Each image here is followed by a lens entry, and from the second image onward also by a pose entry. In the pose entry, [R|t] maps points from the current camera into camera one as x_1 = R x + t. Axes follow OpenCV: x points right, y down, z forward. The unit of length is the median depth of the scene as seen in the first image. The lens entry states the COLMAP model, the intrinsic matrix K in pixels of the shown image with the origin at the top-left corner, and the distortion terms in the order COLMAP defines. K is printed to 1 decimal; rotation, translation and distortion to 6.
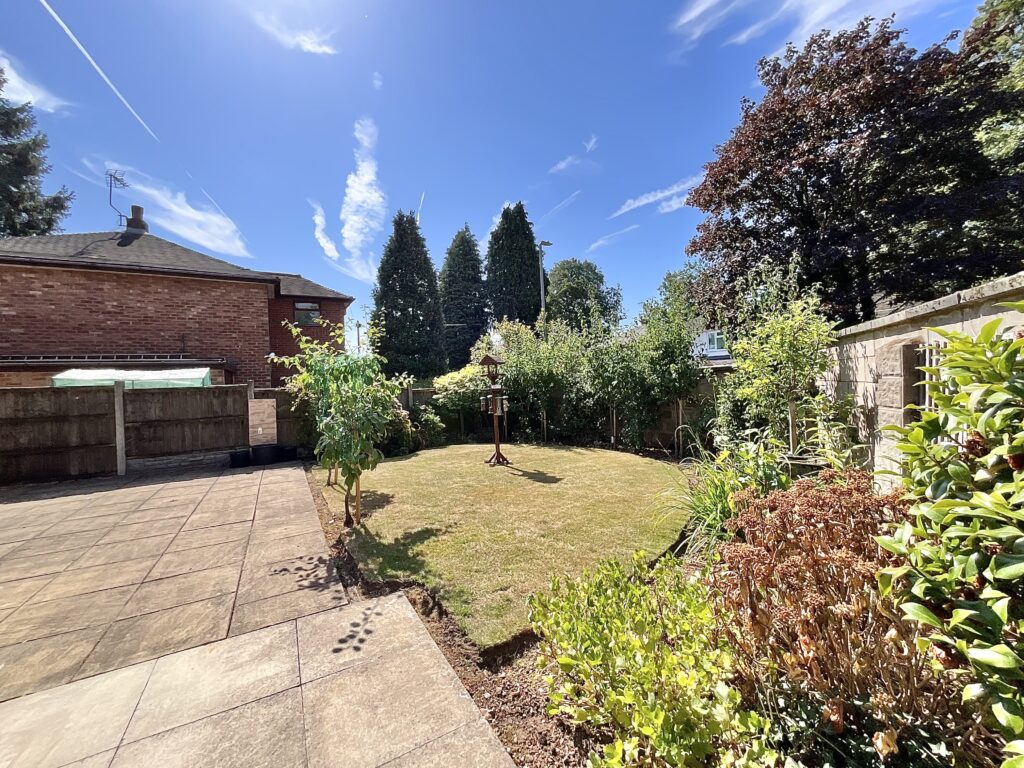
lens RADIAL K [[413.1, 0, 511.0], [0, 413.1, 377.0], [0, 0, 1]] dist [-0.003651, -0.000028]
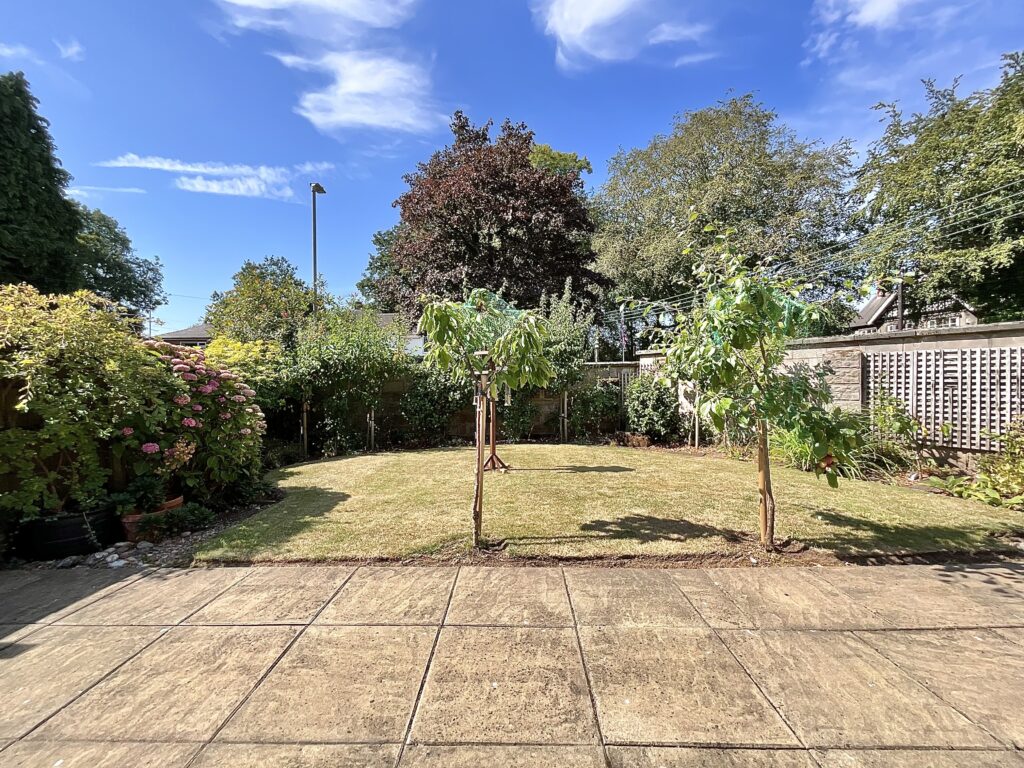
lens RADIAL K [[413.1, 0, 499.6], [0, 413.1, 368.2], [0, 0, 1]] dist [-0.003651, -0.000028]
pose [[0.503496, 0.066700, 0.861419, -0.531509], [-0.031583, 0.997770, -0.058797, 0.050896], [-0.863420, 0.002398, 0.504480, 0.458148]]
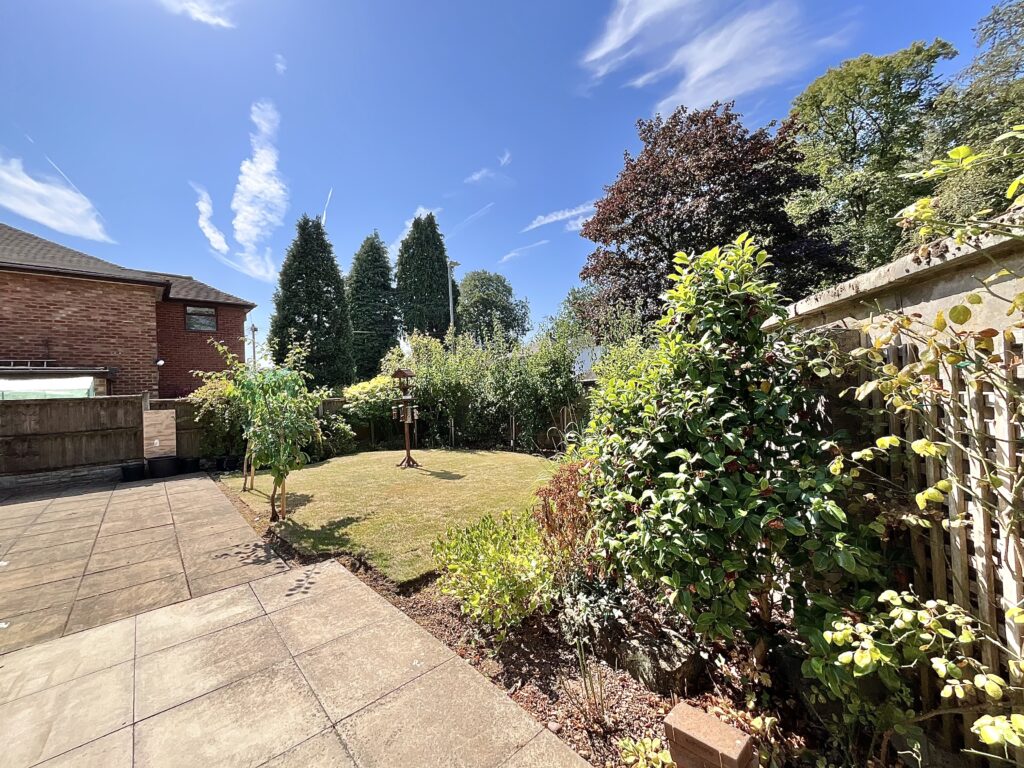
lens RADIAL K [[413.1, 0, 511.3], [0, 413.1, 373.3], [0, 0, 1]] dist [-0.003651, -0.000028]
pose [[0.977078, 0.009595, 0.212664, 0.000165], [-0.003790, 0.999609, -0.027691, -0.008317], [-0.212846, 0.026250, 0.976733, -0.115668]]
